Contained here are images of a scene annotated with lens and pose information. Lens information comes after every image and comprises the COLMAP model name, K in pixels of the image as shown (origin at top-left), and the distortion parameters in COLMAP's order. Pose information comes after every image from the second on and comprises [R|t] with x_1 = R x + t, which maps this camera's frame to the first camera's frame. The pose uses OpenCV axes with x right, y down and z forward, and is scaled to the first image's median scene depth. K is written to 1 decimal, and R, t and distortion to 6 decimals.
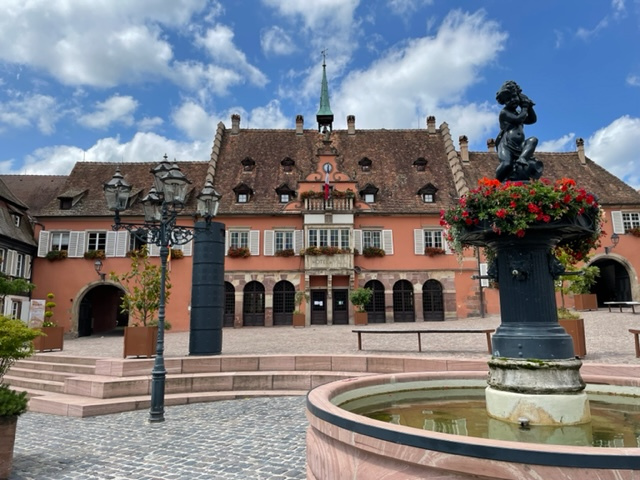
lens RADIAL K [[486.6, 0, 319.3], [0, 486.6, 227.9], [0, 0, 1]] dist [0.090503, -0.125375]
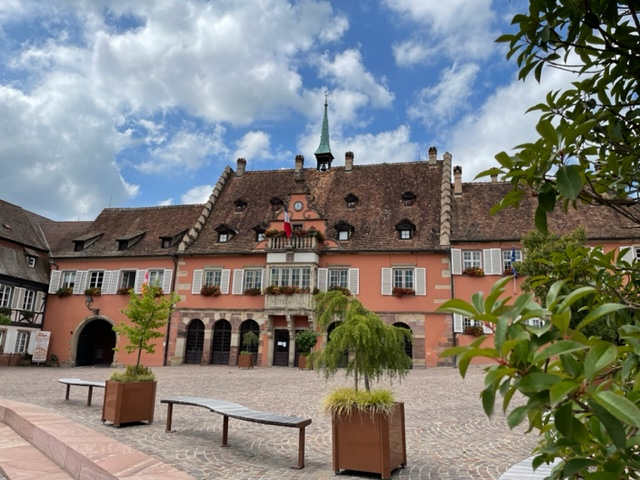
lens RADIAL K [[486.6, 0, 319.3], [0, 486.6, 227.9], [0, 0, 1]] dist [0.090503, -0.125375]
pose [[0.962047, -0.023838, -0.271841, 0.340279], [0.004202, 0.997353, -0.072587, -0.006495], [0.272852, 0.068690, 0.959601, 0.059639]]
